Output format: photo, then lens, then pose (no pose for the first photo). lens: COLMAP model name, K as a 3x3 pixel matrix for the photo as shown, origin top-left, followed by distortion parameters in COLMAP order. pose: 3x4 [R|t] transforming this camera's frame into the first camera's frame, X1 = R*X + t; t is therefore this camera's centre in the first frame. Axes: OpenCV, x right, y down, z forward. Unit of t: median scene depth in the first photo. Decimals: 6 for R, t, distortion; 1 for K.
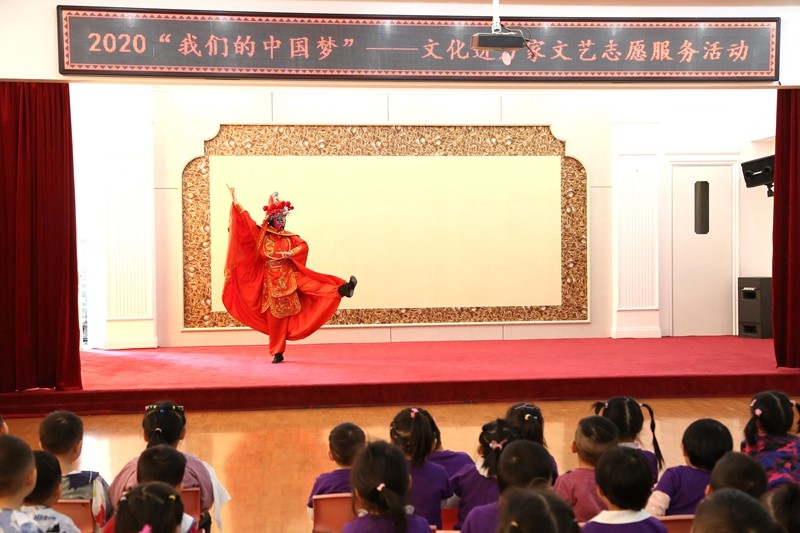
lens RADIAL K [[1036.9, 0, 400.0], [0, 1036.9, 266.5], [0, 0, 1]] dist [0.113678, -0.027826]
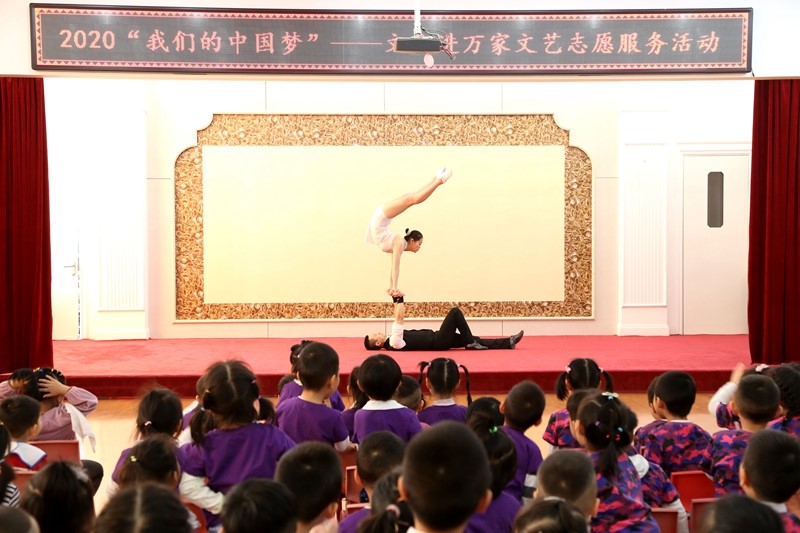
lens RADIAL K [[1174.9, 0, 400.0], [0, 1174.9, 266.5], [0, 0, 1]] dist [0.181955, -0.088112]
pose [[0.997264, 0.007651, -0.073519, 0.113372], [-0.007351, 0.999963, 0.004355, 0.002502], [0.073550, -0.003803, 0.997284, -0.135190]]
